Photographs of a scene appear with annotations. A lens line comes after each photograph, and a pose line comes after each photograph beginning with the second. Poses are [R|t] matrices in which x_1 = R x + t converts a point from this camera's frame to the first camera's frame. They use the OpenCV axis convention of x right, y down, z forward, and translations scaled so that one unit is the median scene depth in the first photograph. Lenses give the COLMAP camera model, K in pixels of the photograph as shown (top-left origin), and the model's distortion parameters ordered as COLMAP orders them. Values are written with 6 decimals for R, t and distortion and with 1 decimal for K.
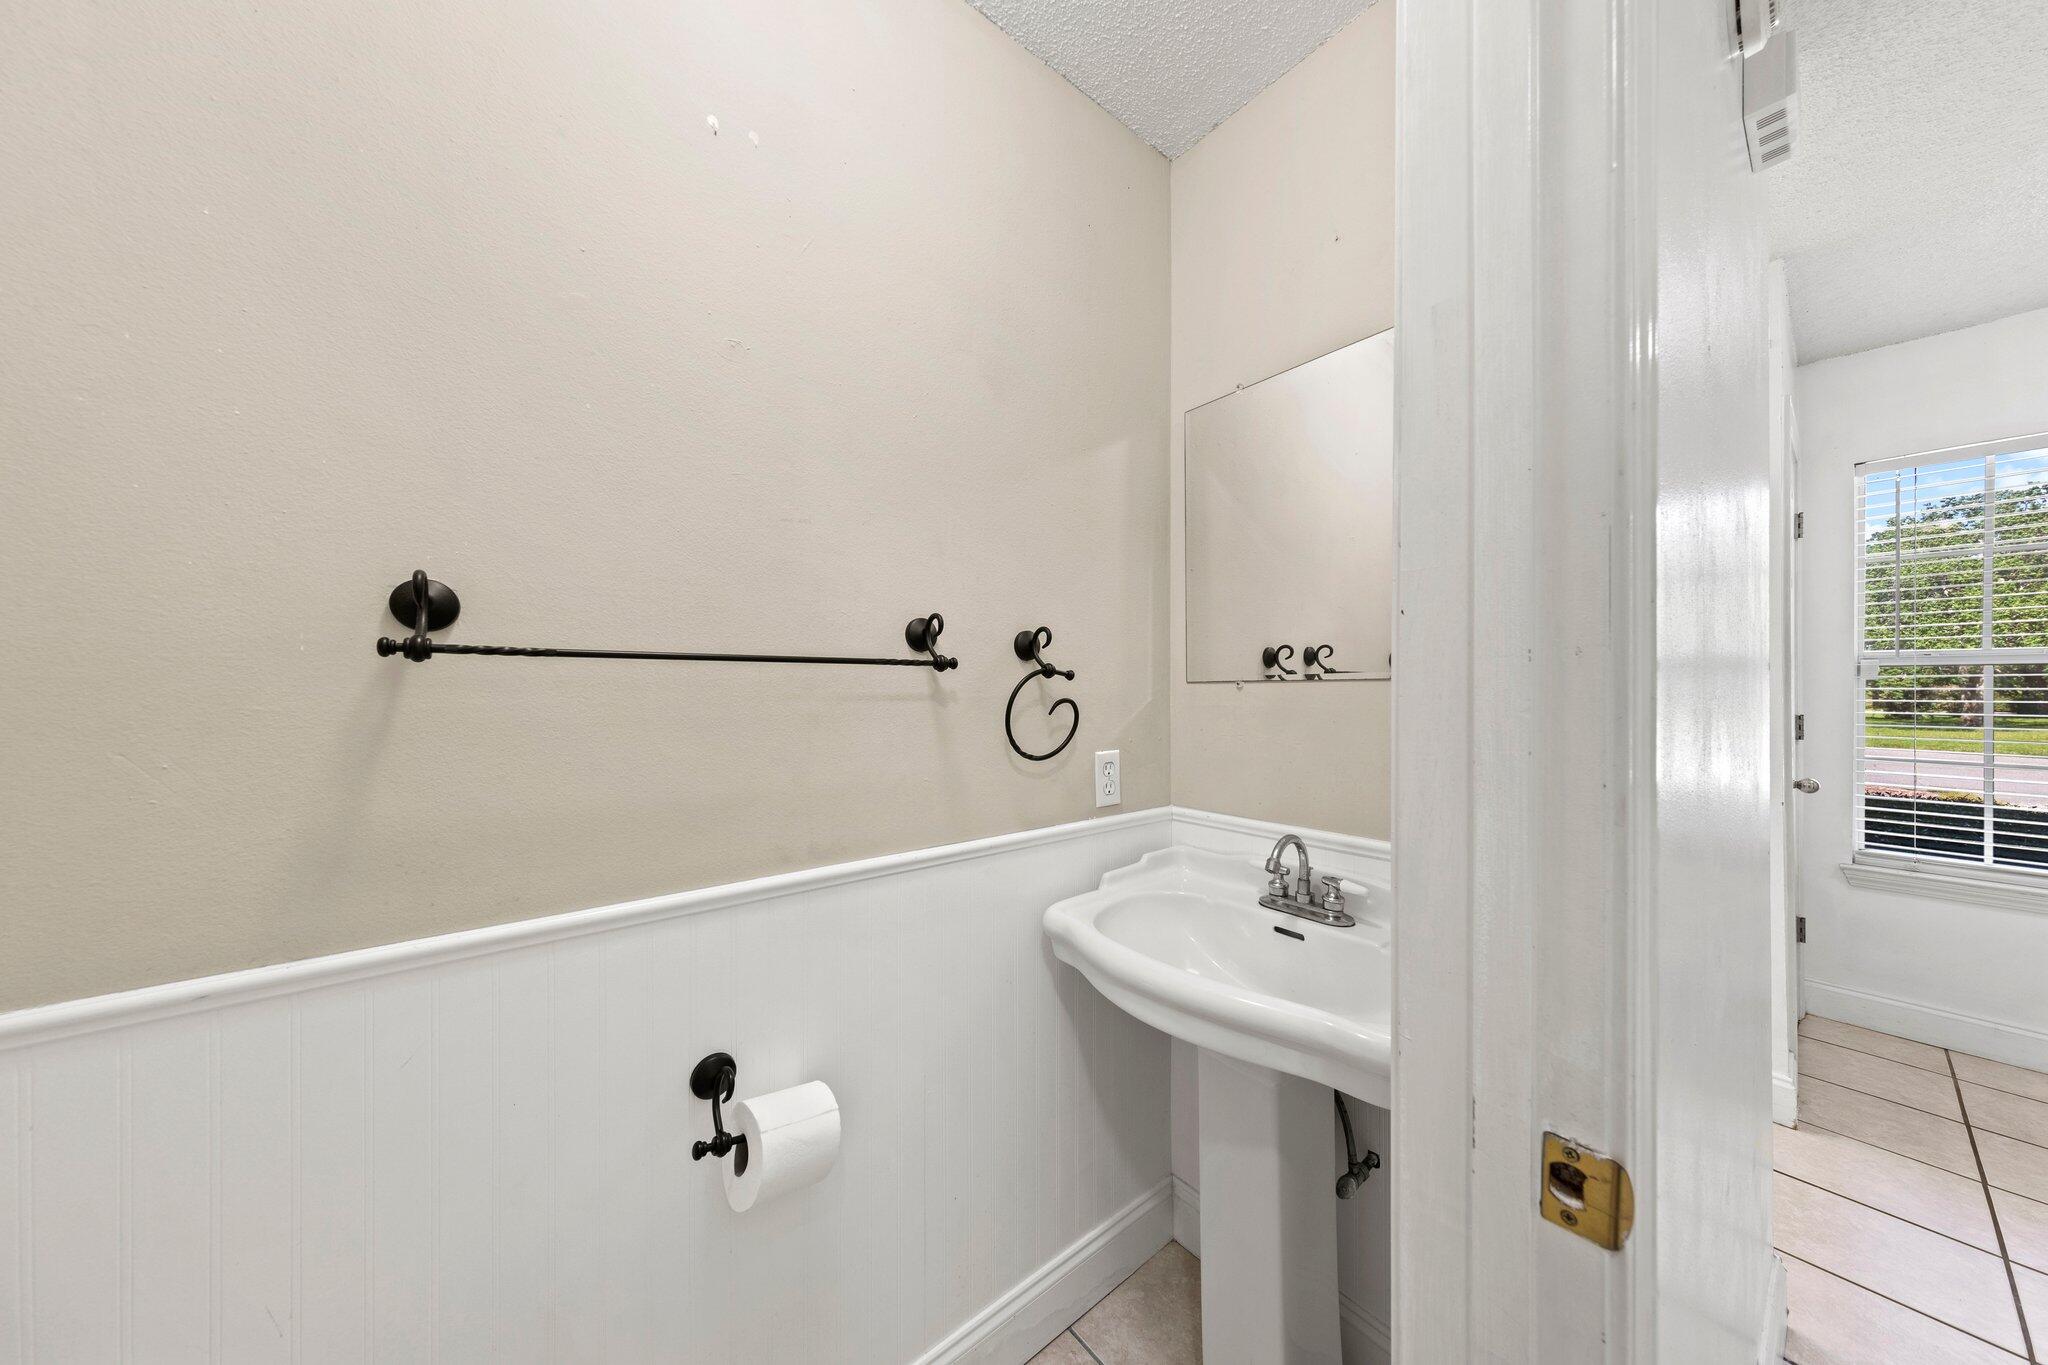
lens RADIAL K [[658.0, 0, 1040.1], [0, 658.0, 685.7], [0, 0, 1]] dist [0.005936, -0.000216]
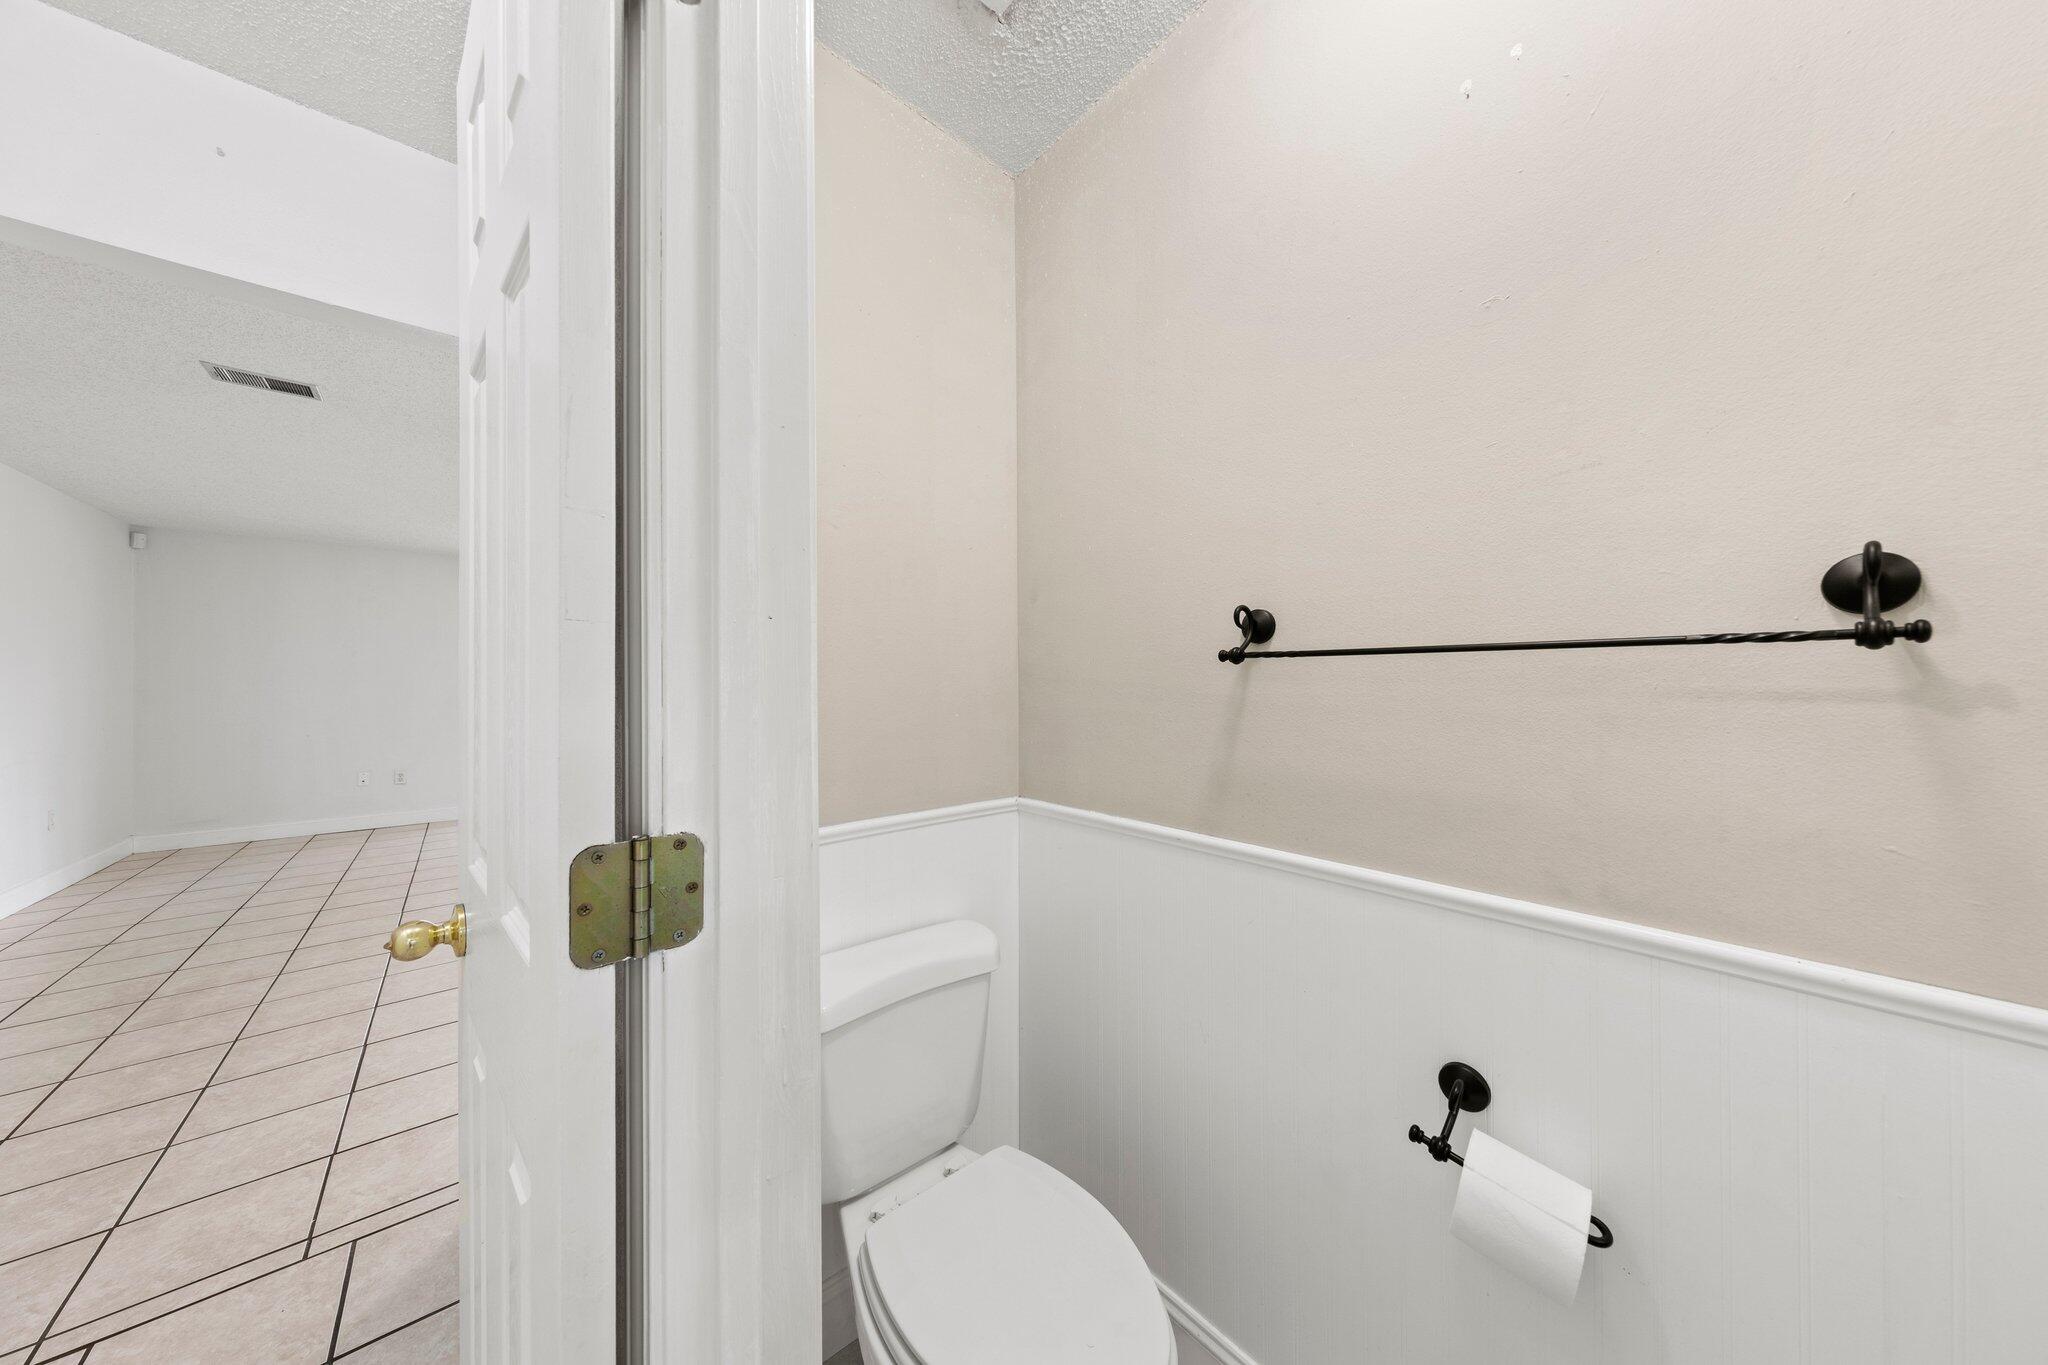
lens RADIAL K [[658.0, 0, 1038.4], [0, 658.0, 684.2], [0, 0, 1]] dist [0.005936, -0.000216]
pose [[0.024080, 0.004562, -0.999700, 0.445292], [0.006512, 0.999968, 0.004720, 0.000556], [0.999689, -0.006624, 0.024049, 0.363559]]
